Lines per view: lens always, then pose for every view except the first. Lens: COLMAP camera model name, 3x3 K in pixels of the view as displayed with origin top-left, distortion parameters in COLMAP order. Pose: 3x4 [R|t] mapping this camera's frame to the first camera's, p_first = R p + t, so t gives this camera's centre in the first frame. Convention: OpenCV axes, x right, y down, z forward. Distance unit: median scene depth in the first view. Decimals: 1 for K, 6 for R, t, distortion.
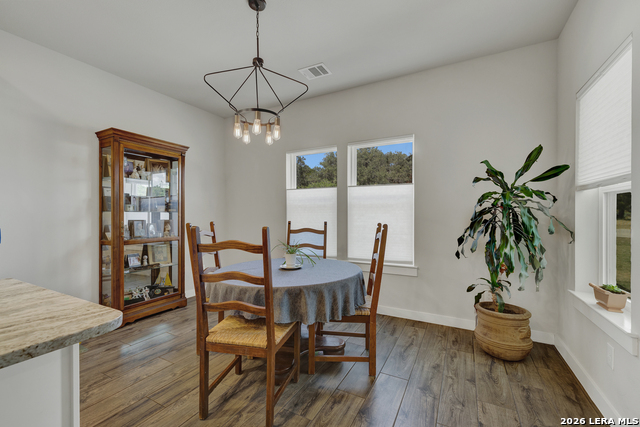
lens RADIAL K [[270.0, 0, 313.8], [0, 270.0, 215.4], [0, 0, 1]] dist [0.001833, 0.000204]
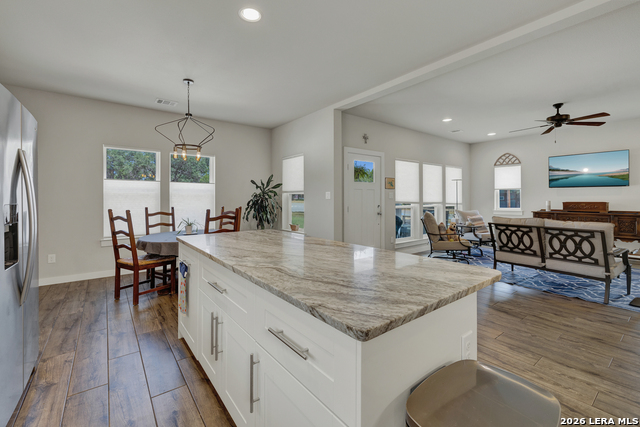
lens RADIAL K [[280.0, 0, 311.4], [0, 280.0, 198.7], [0, 0, 1]] dist [-0.000521, 0.000171]
pose [[0.415518, -0.003545, 0.909578, -1.016982], [-0.000192, 0.999992, 0.003985, -0.027037], [-0.909585, -0.001830, 0.415514, -0.315945]]
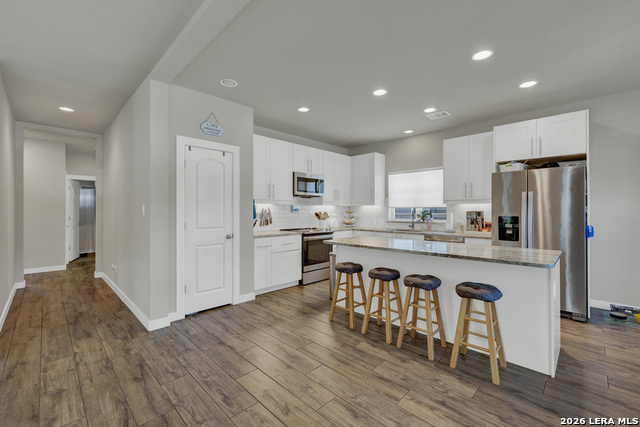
lens RADIAL K [[272.9, 0, 317.5], [0, 272.9, 210.8], [0, 0, 1]] dist [0.002633, 0.000788]
pose [[-0.277942, 0.001449, -0.960597, 0.591633], [0.003535, 0.999994, 0.000486, -0.038200], [0.960591, -0.003260, -0.277946, -0.106532]]
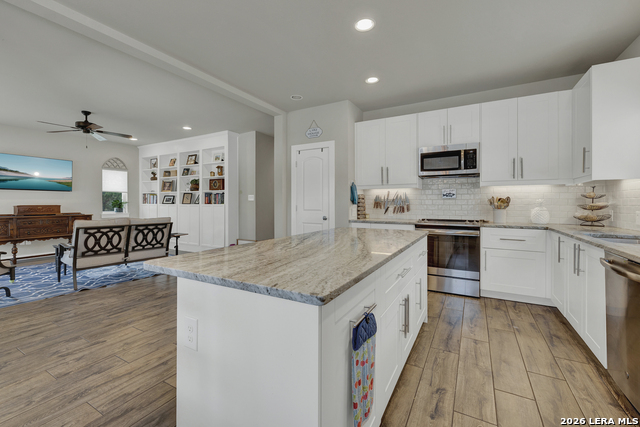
lens RADIAL K [[276.2, 0, 318.5], [0, 276.2, 207.2], [0, 0, 1]] dist [-0.003684, 0.000302]
pose [[-0.999946, 0.003267, 0.009877, -0.437218], [0.003361, 0.999949, 0.009509, 0.002164], [-0.009845, 0.009541, -0.999906, 0.643829]]
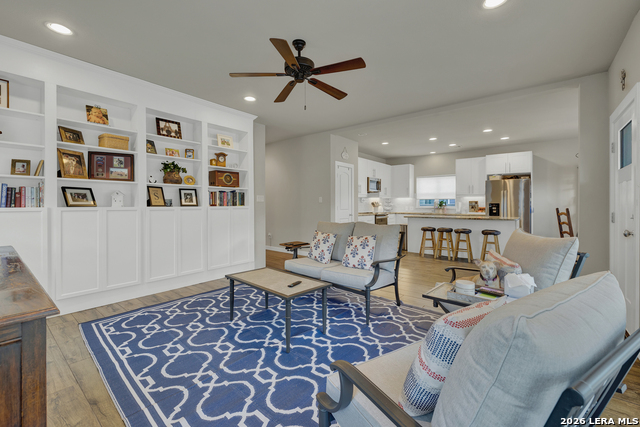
lens RADIAL K [[269.4, 0, 319.9], [0, 269.4, 207.3], [0, 0, 1]] dist [-0.002866, -0.000015]
pose [[-0.180175, 0.014644, -0.983526, 1.701240], [0.003991, 0.999892, 0.014157, -0.015820], [0.983627, -0.001375, -0.180214, -0.670403]]
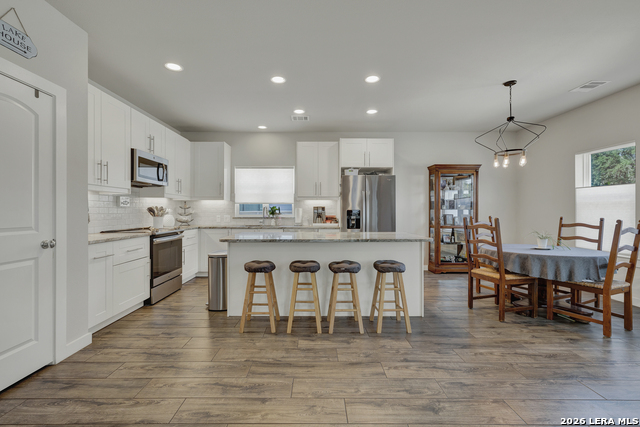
lens RADIAL K [[271.4, 0, 315.9], [0, 271.4, 211.2], [0, 0, 1]] dist [0.001010, 0.000329]
pose [[0.482864, 0.002885, -0.875690, 0.449308], [0.000663, 0.999993, 0.003660, -0.009551], [0.875695, -0.002348, 0.482859, -0.561390]]
